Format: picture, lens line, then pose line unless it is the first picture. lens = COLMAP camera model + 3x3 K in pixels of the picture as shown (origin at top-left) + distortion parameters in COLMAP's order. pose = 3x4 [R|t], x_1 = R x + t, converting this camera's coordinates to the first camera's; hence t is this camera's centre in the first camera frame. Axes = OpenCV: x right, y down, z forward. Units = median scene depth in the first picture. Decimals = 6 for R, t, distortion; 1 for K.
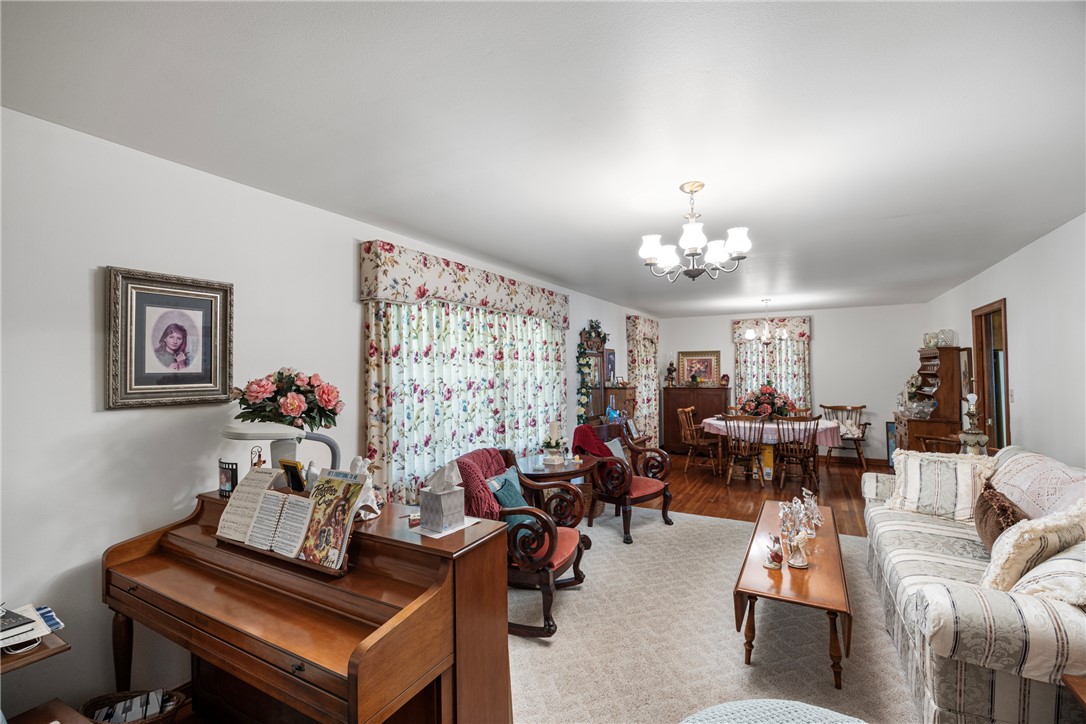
lens RADIAL K [[482.1, 0, 543.0], [0, 482.1, 362.0], [0, 0, 1]] dist [-0.015303, 0.000008]
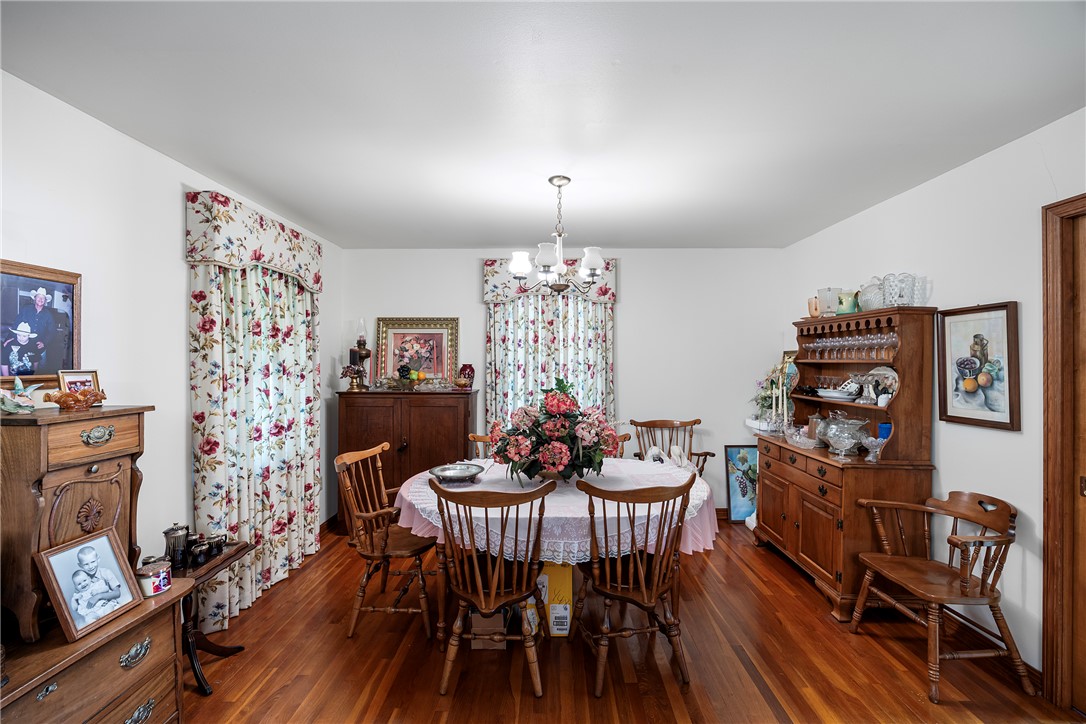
lens RADIAL K [[482.1, 0, 543.0], [0, 482.1, 362.0], [0, 0, 1]] dist [-0.015303, 0.000008]
pose [[0.882032, 0.005004, 0.471162, 0.225419], [-0.014929, 0.999738, 0.017331, 0.014300], [-0.470952, -0.022320, 0.881876, 0.552256]]
